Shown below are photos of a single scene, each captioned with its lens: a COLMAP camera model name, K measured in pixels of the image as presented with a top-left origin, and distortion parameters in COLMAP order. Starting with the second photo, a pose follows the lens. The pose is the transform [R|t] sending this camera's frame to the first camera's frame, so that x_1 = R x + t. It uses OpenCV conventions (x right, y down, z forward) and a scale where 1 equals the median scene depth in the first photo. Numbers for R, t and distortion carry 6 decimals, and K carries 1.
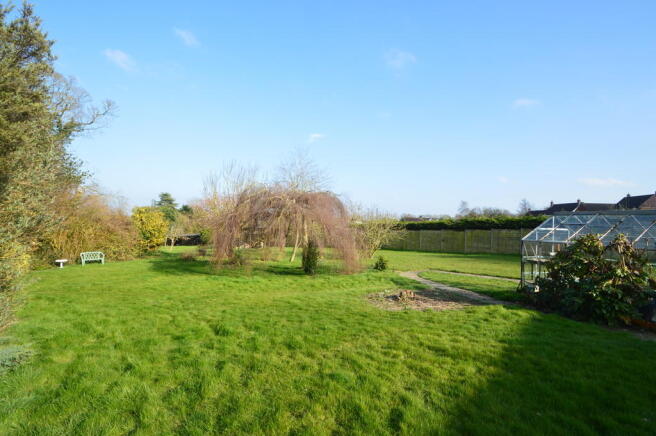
lens RADIAL K [[285.9, 0, 328.0], [0, 285.9, 218.0], [0, 0, 1]] dist [0.000398, 0.000034]
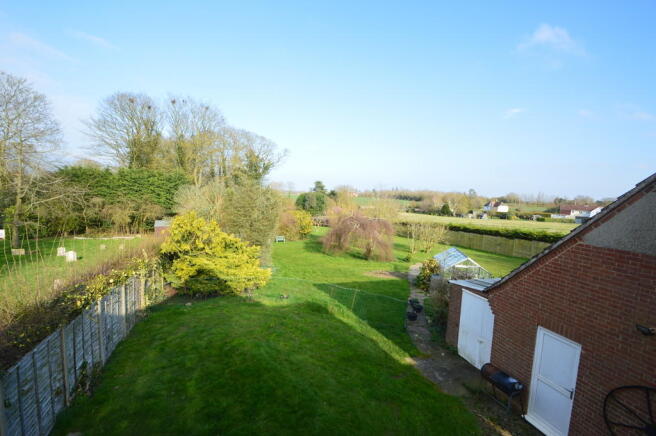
lens RADIAL K [[285.9, 0, 328.0], [0, 285.9, 218.0], [0, 0, 1]] dist [0.000398, 0.000034]
pose [[0.880417, 0.047572, -0.471807, 0.346031], [-0.006951, 0.996143, 0.087469, -0.154330], [0.474148, -0.073729, 0.877352, -0.495044]]
